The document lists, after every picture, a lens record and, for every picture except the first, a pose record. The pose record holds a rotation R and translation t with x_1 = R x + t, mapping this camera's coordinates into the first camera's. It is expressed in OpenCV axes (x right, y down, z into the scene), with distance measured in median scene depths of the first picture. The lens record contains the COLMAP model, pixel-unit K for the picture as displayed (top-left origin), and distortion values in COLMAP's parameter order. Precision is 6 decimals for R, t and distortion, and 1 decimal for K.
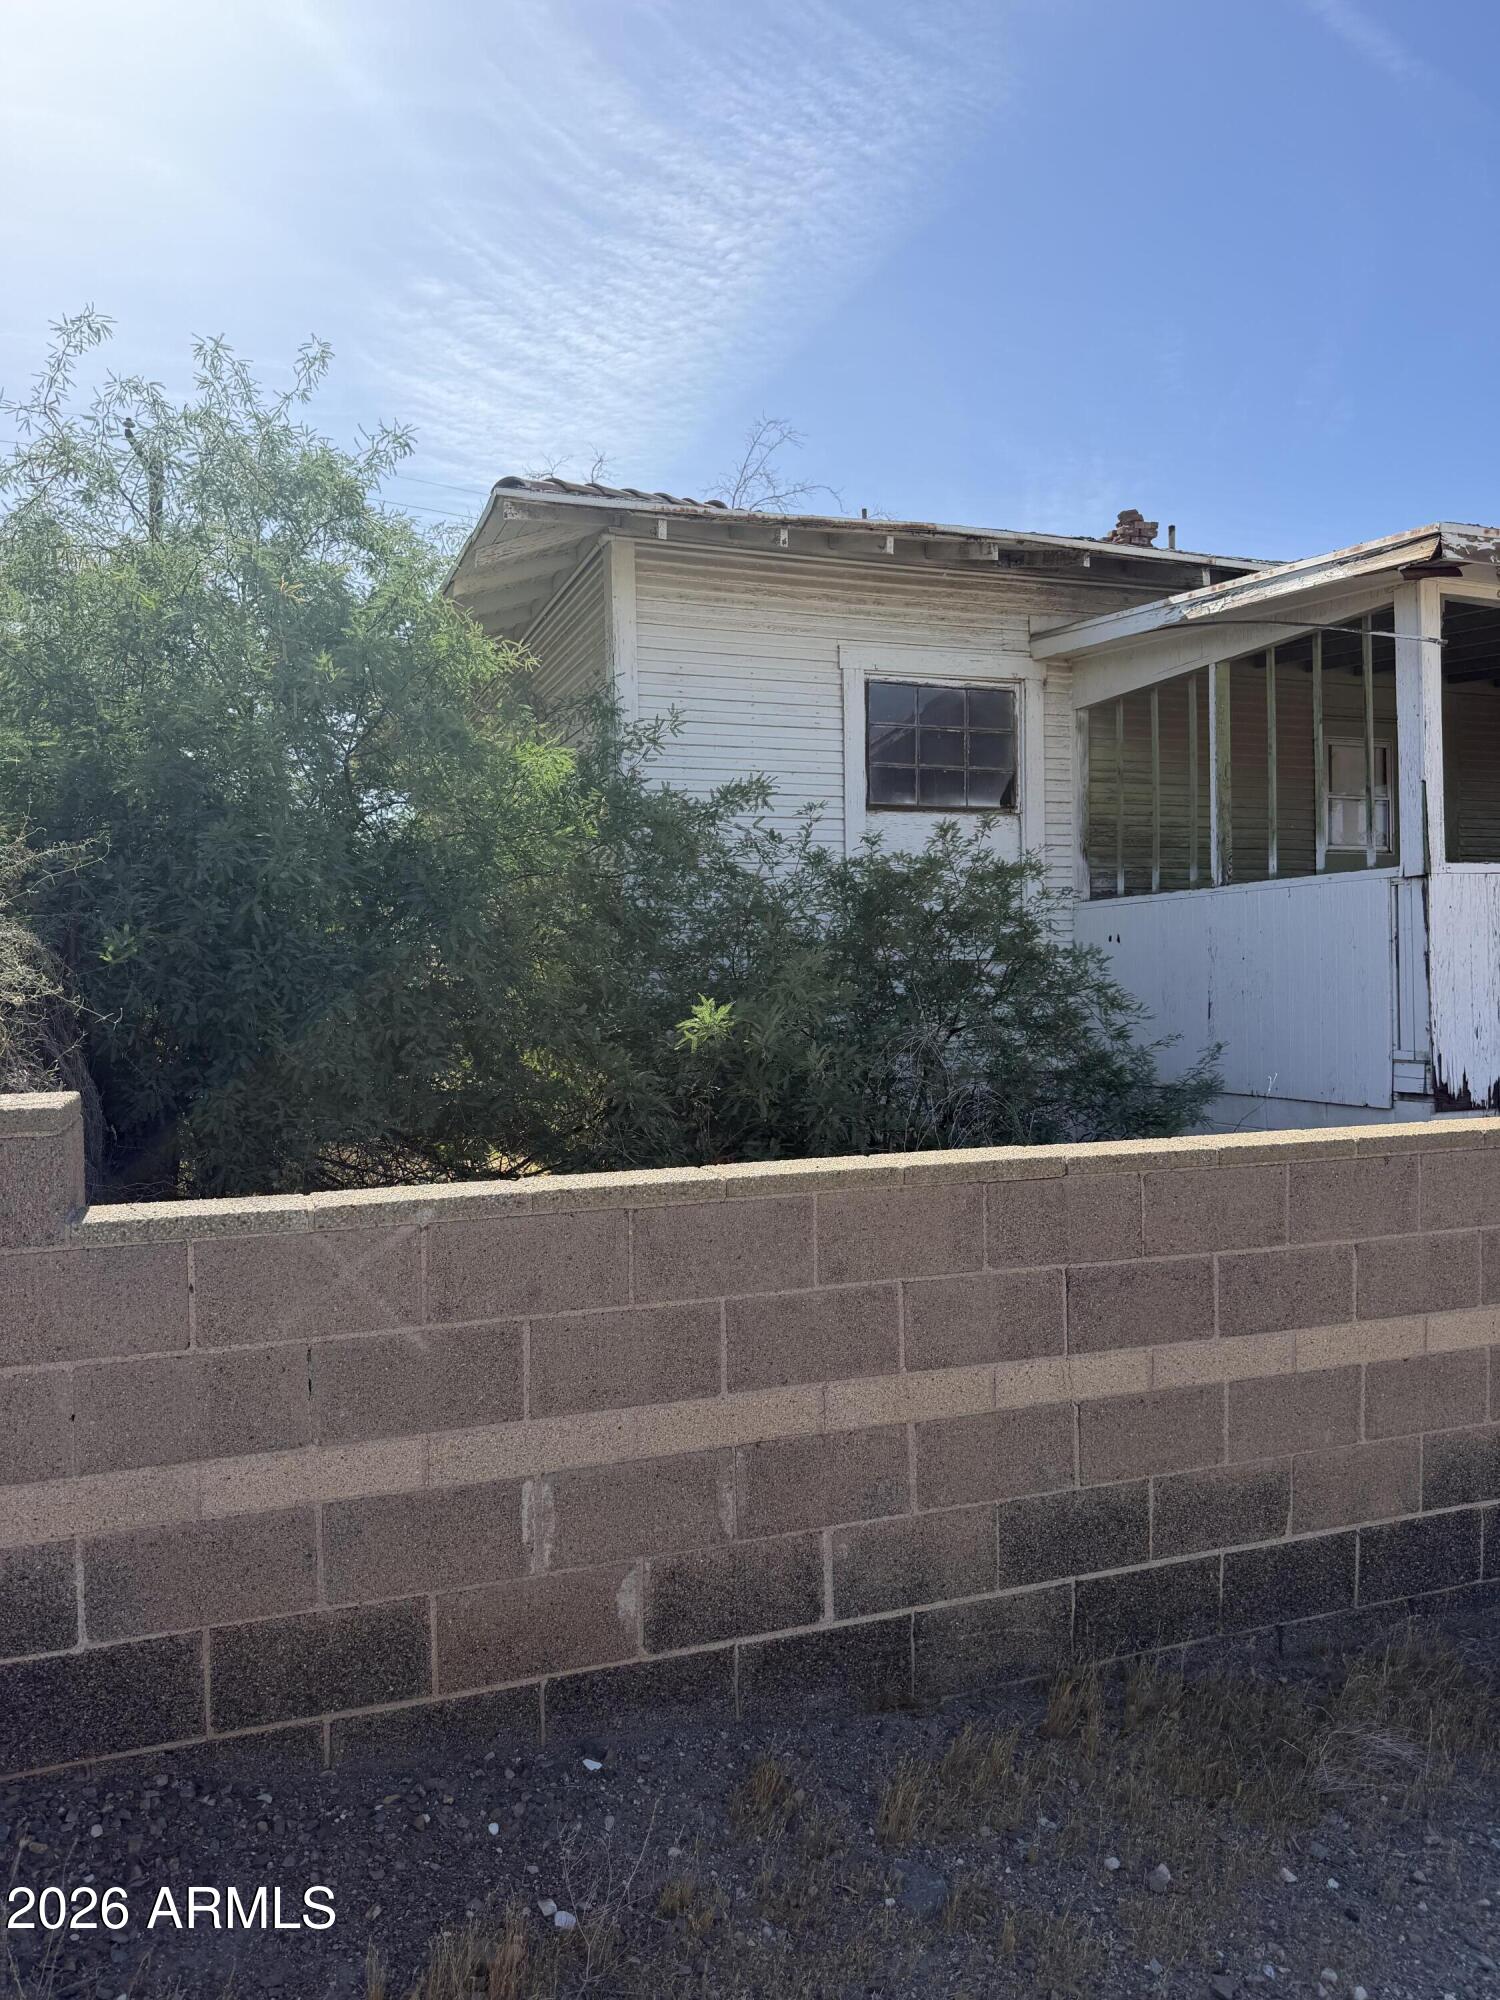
lens RADIAL K [[1421.4, 0, 750.0], [0, 1421.4, 1000.0], [0, 0, 1]] dist [0.002616, -0.011008]
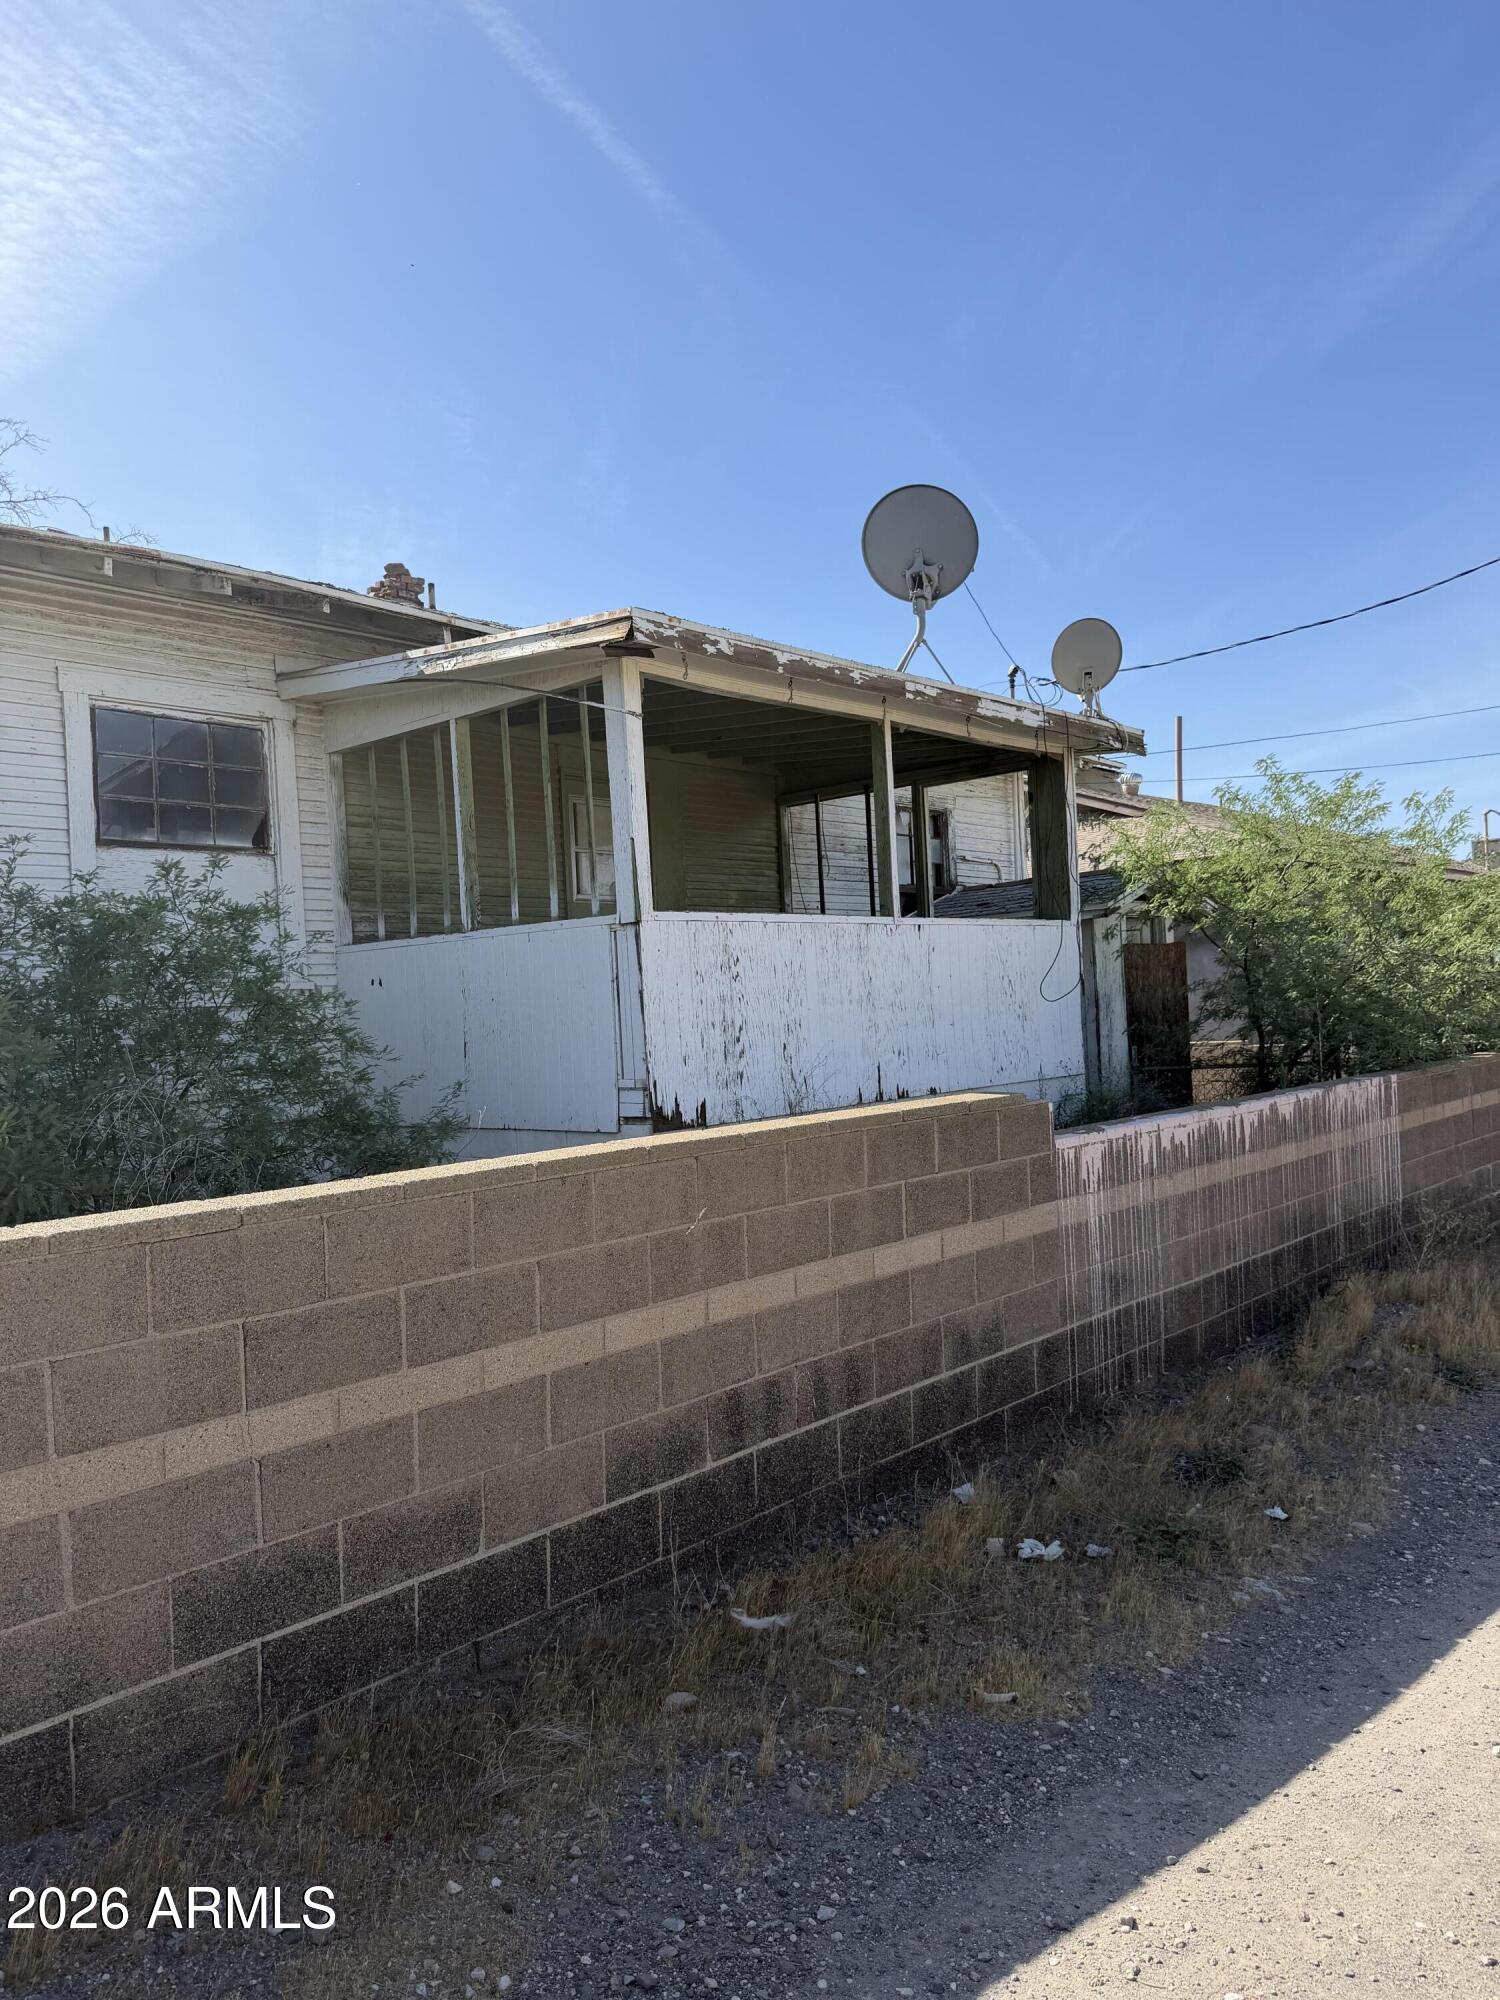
lens RADIAL K [[1404.7, 0, 750.0], [0, 1404.7, 1000.0], [0, 0, 1]] dist [0.025737, -0.041992]
pose [[0.886264, -0.015926, 0.462906, 0.045040], [0.029741, 0.999303, -0.022561, 0.000158], [-0.462224, 0.033763, 0.886120, -0.013637]]
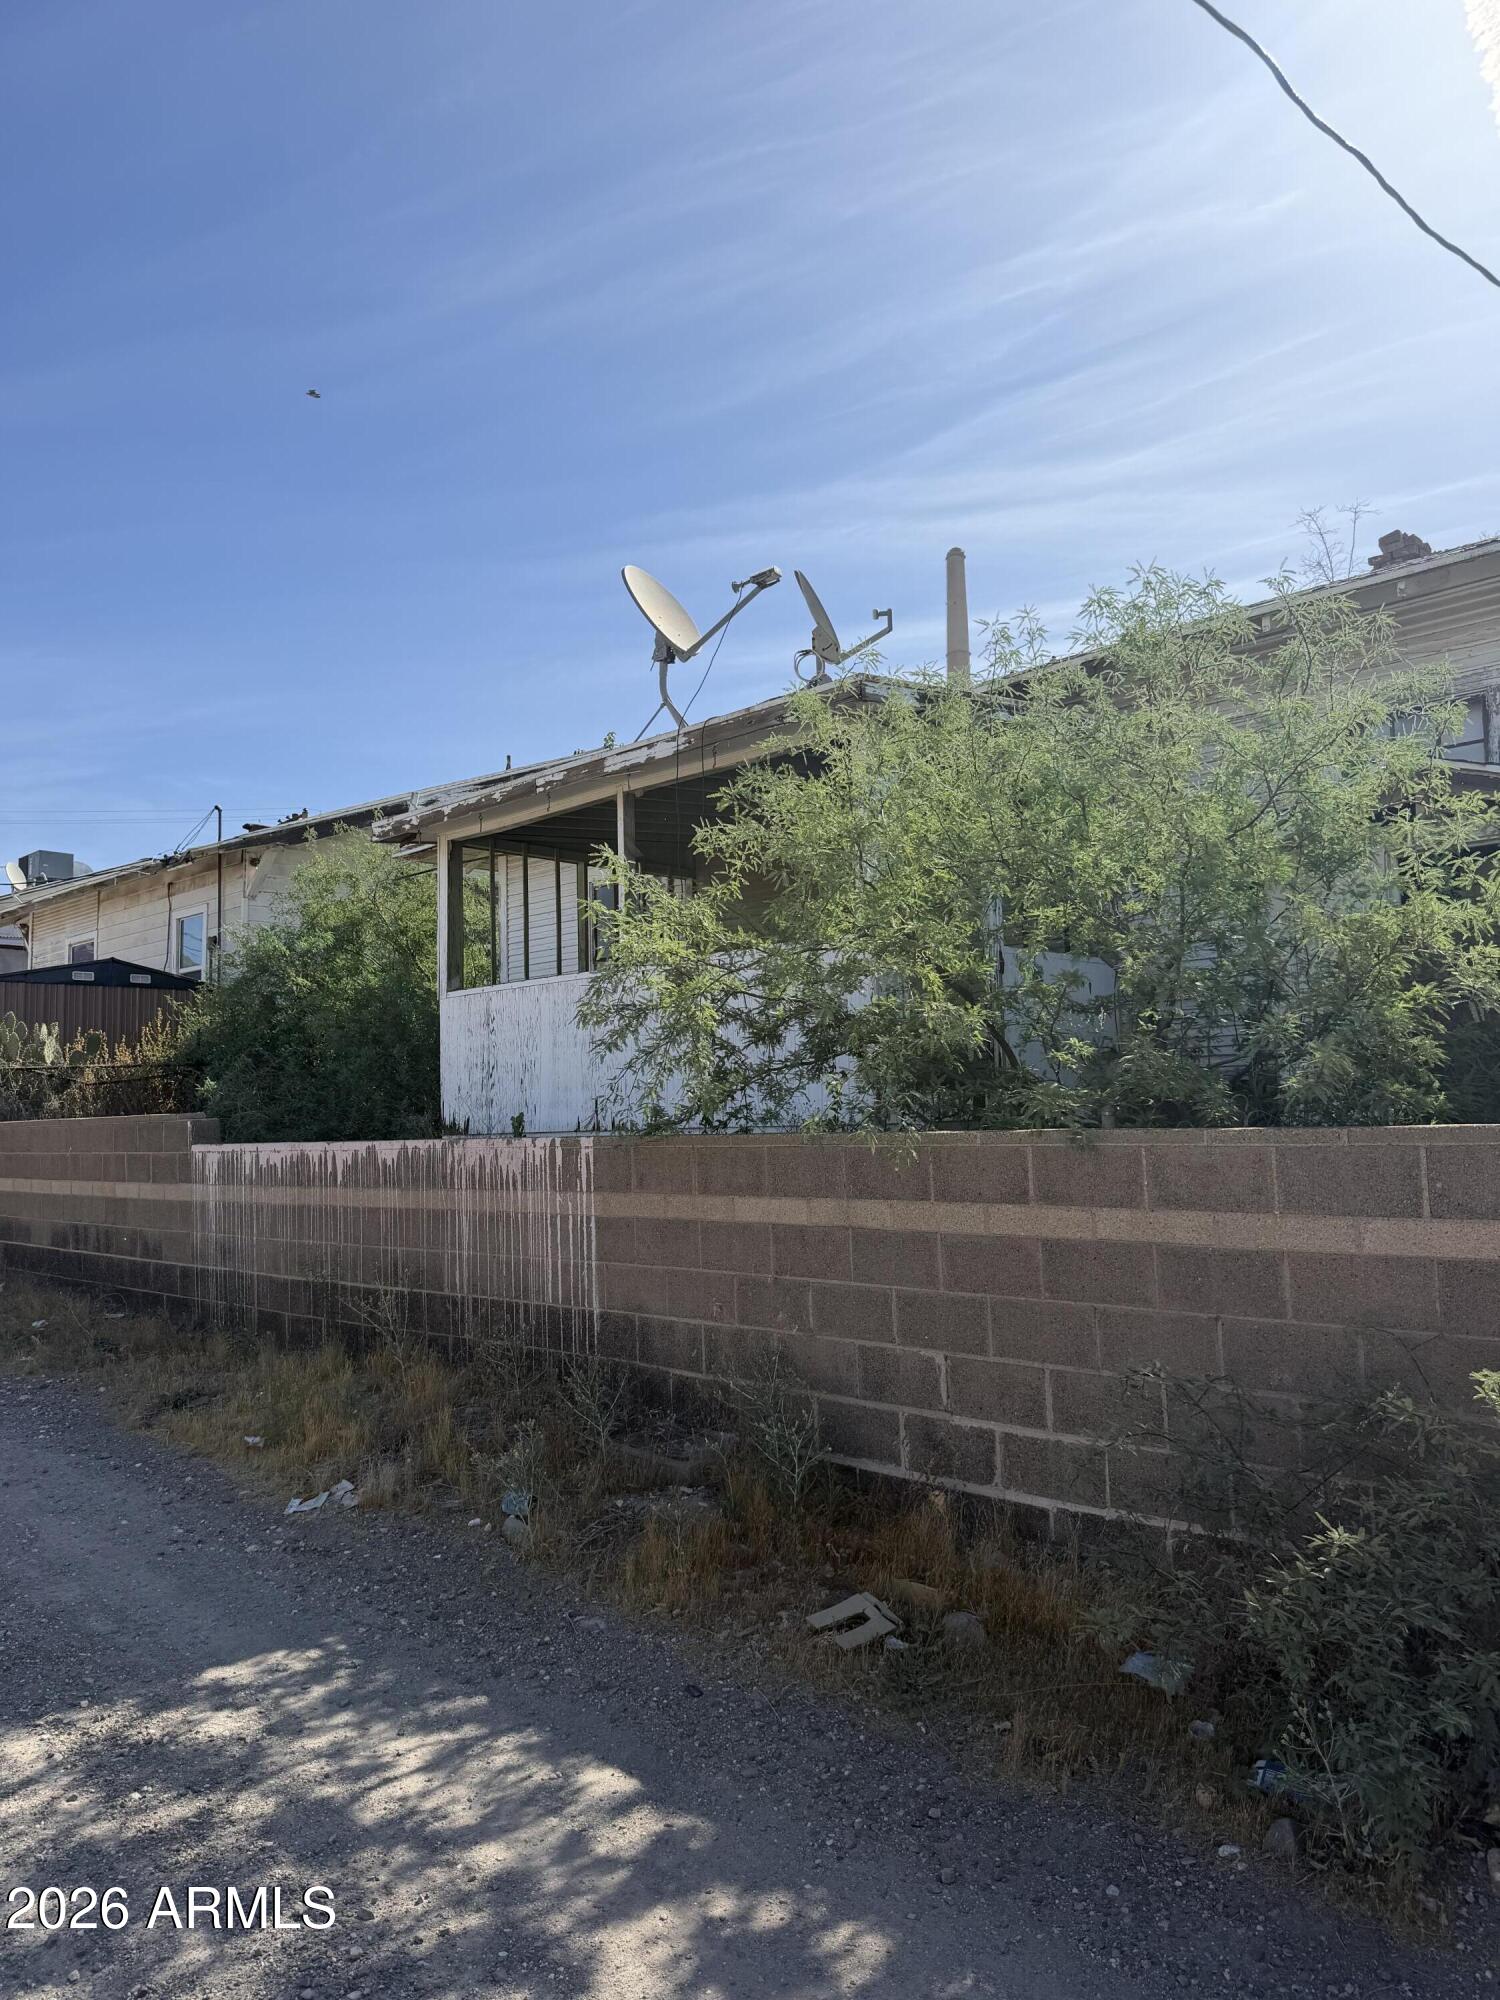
lens RADIAL K [[1404.7, 0, 750.0], [0, 1404.7, 1000.0], [0, 0, 1]] dist [0.025737, -0.041992]
pose [[0.458201, -0.063510, -0.886577, 2.110854], [0.013873, 0.997833, -0.064311, 0.026925], [0.888740, 0.017168, 0.458089, 0.525794]]
